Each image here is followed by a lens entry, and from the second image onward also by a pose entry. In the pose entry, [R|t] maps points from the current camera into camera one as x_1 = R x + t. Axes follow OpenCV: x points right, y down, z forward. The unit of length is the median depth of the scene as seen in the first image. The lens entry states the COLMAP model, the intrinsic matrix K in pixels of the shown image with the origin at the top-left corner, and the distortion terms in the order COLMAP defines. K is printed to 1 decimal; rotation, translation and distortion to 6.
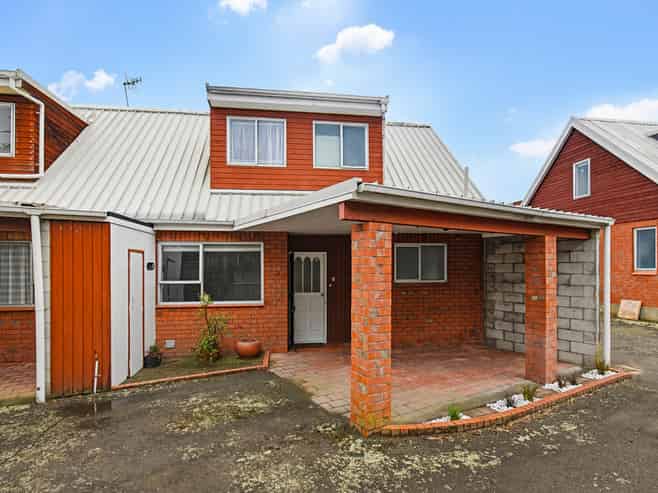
lens RADIAL K [[335.3, 0, 328.7], [0, 335.3, 265.1], [0, 0, 1]] dist [-0.001423, 0.000473]
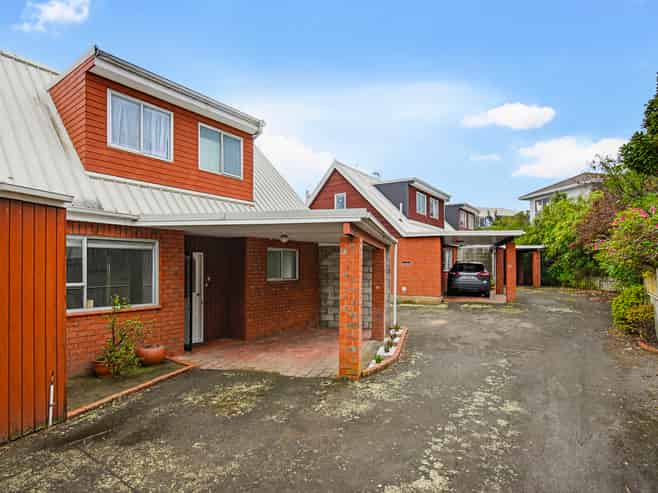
lens RADIAL K [[339.9, 0, 328.0], [0, 339.9, 265.7], [0, 0, 1]] dist [0.000894, 0.000708]
pose [[0.727675, 0.010071, 0.685848, -0.498607], [-0.006943, 0.999949, -0.007317, 0.006232], [-0.685887, 0.000563, 0.727708, -0.010210]]
